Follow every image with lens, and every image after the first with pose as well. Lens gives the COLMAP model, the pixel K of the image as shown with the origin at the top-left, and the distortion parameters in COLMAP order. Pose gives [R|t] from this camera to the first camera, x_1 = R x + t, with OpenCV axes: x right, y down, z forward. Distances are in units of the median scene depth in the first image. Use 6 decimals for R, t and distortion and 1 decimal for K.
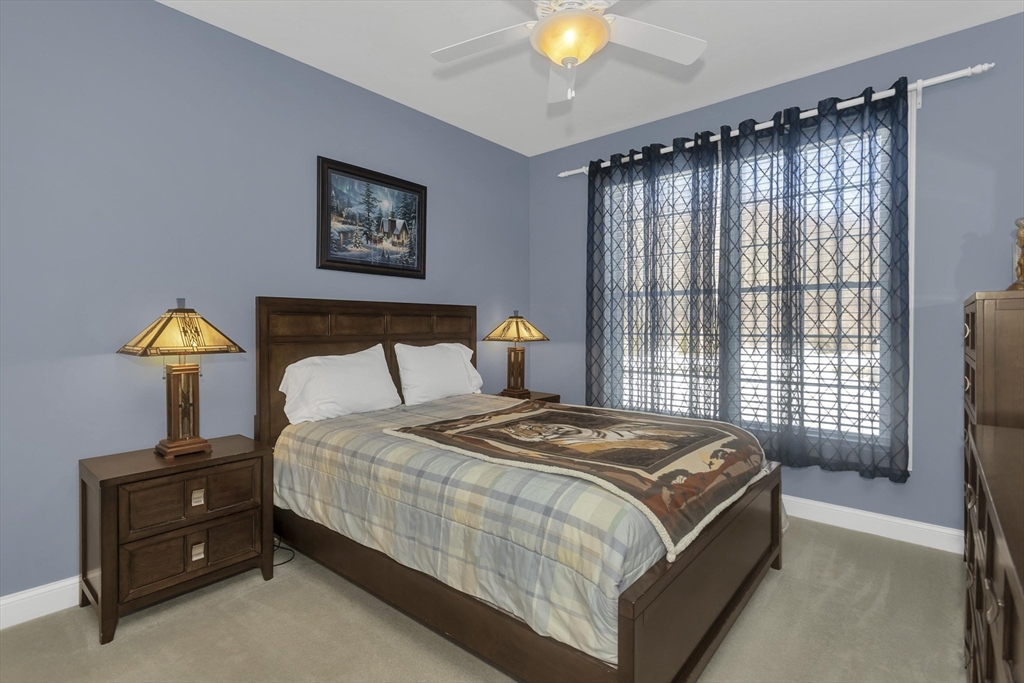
lens RADIAL K [[489.4, 0, 518.7], [0, 489.4, 338.5], [0, 0, 1]] dist [-0.039727, 0.020393]
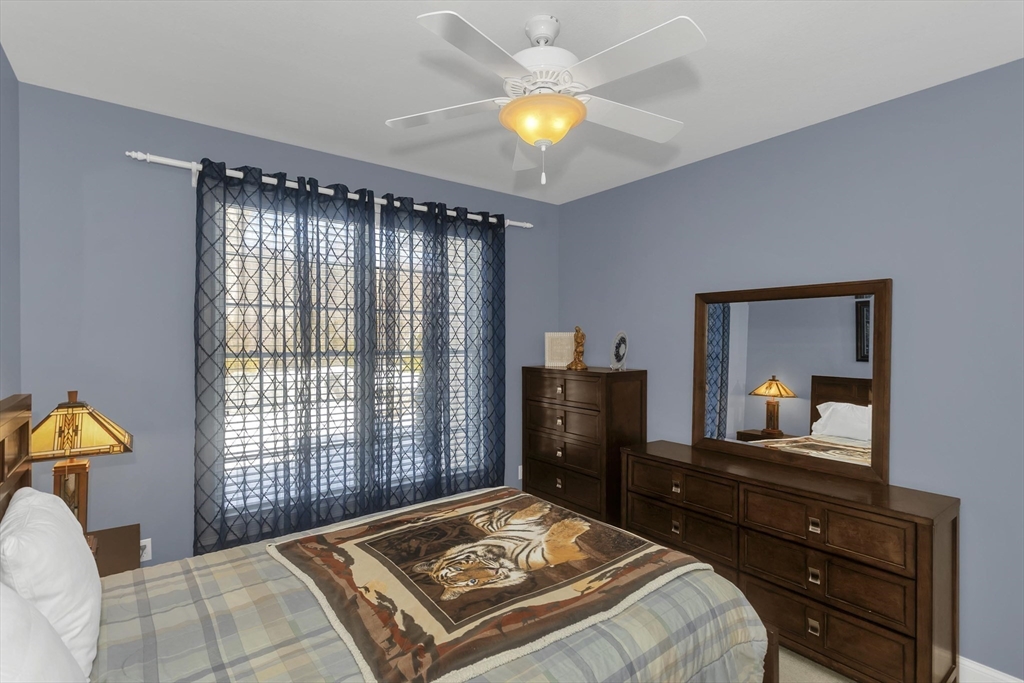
lens RADIAL K [[489.4, 0, 518.7], [0, 489.4, 338.5], [0, 0, 1]] dist [-0.039727, 0.020393]
pose [[0.179491, 0.004183, 0.983751, -0.463092], [0.014346, 0.999873, -0.006869, -0.115136], [-0.983655, 0.015346, 0.179409, 0.503217]]
